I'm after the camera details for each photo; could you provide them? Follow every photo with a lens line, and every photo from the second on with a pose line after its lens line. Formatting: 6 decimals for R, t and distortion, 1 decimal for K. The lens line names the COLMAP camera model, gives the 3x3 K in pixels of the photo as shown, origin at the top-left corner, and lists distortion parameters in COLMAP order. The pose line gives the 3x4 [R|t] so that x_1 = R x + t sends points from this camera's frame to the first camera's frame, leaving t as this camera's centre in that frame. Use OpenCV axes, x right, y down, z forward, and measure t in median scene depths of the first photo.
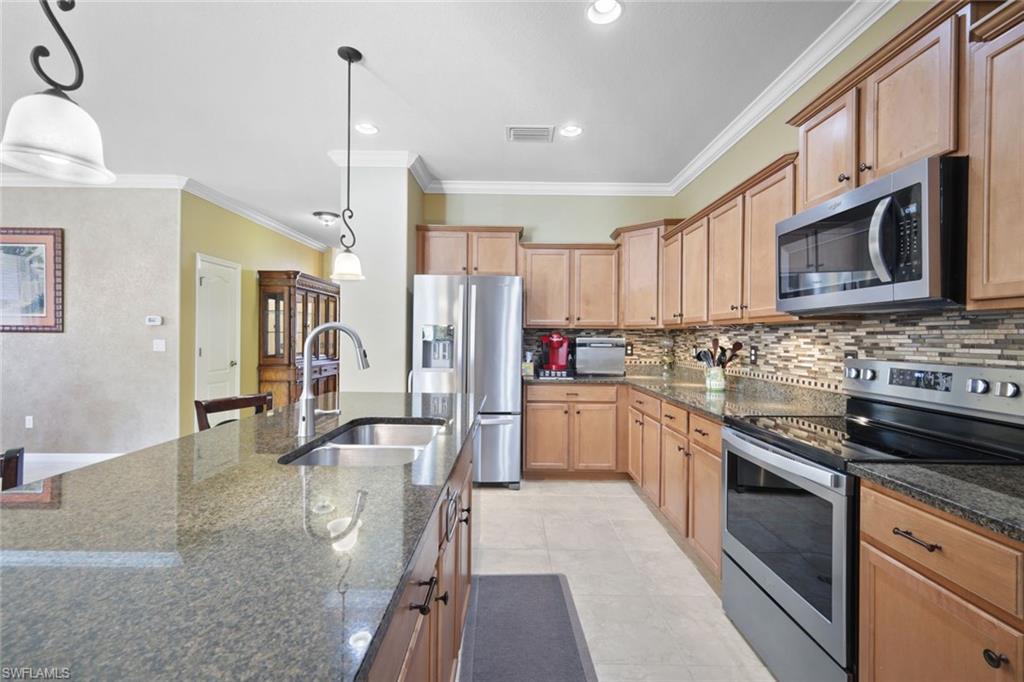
lens RADIAL K [[447.7, 0, 514.1], [0, 447.7, 339.9], [0, 0, 1]] dist [-0.000200, -0.000298]
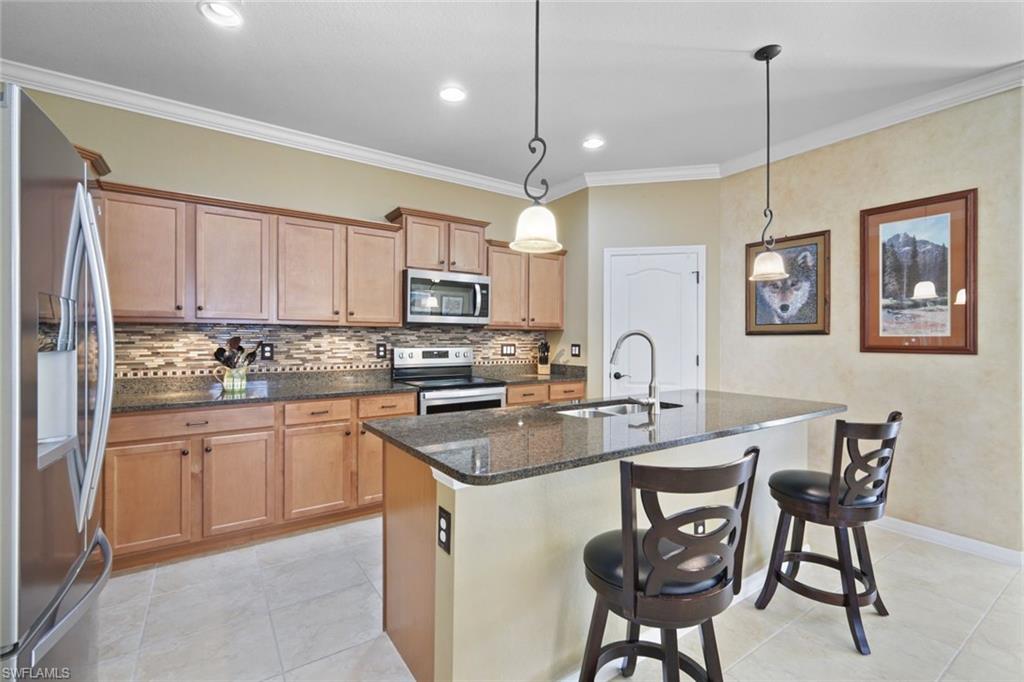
lens RADIAL K [[447.7, 0, 514.7], [0, 447.7, 339.1], [0, 0, 1]] dist [-0.000200, -0.000298]
pose [[-0.557874, -0.015759, 0.829776, -0.784438], [-0.005954, 0.999870, 0.014986, -0.019014], [-0.829904, 0.003419, -0.557896, 1.221857]]
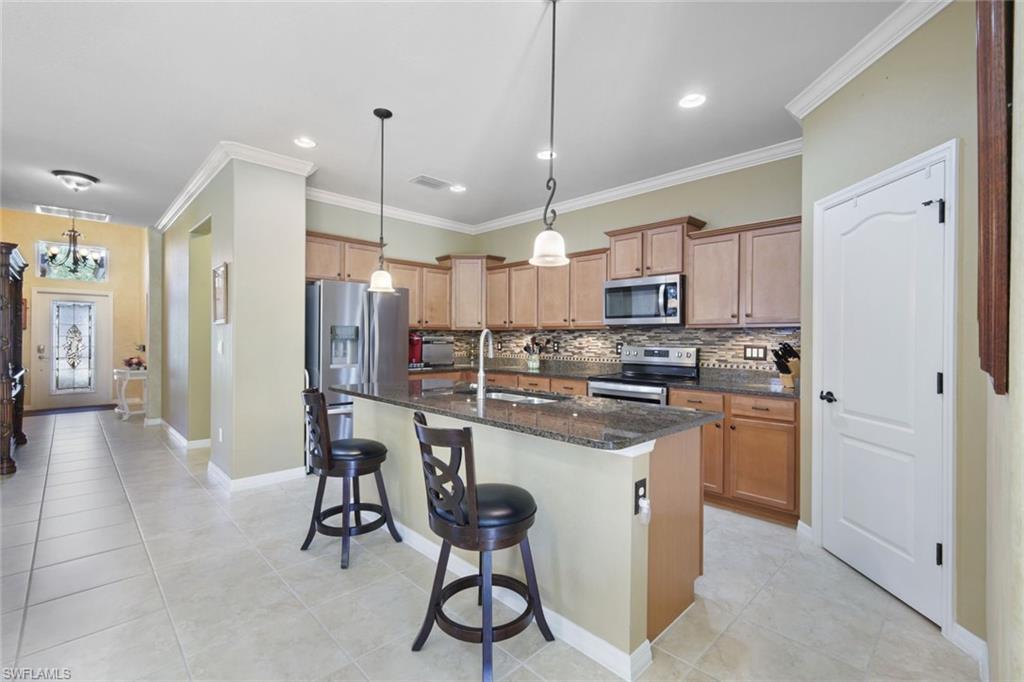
lens RADIAL K [[447.7, 0, 517.4], [0, 447.7, 337.7], [0, 0, 1]] dist [-0.000200, -0.000298]
pose [[0.710444, -0.005331, 0.703734, -0.876373], [0.004723, 0.999985, 0.002808, -0.007322], [-0.703738, 0.001329, 0.710458, -0.143364]]
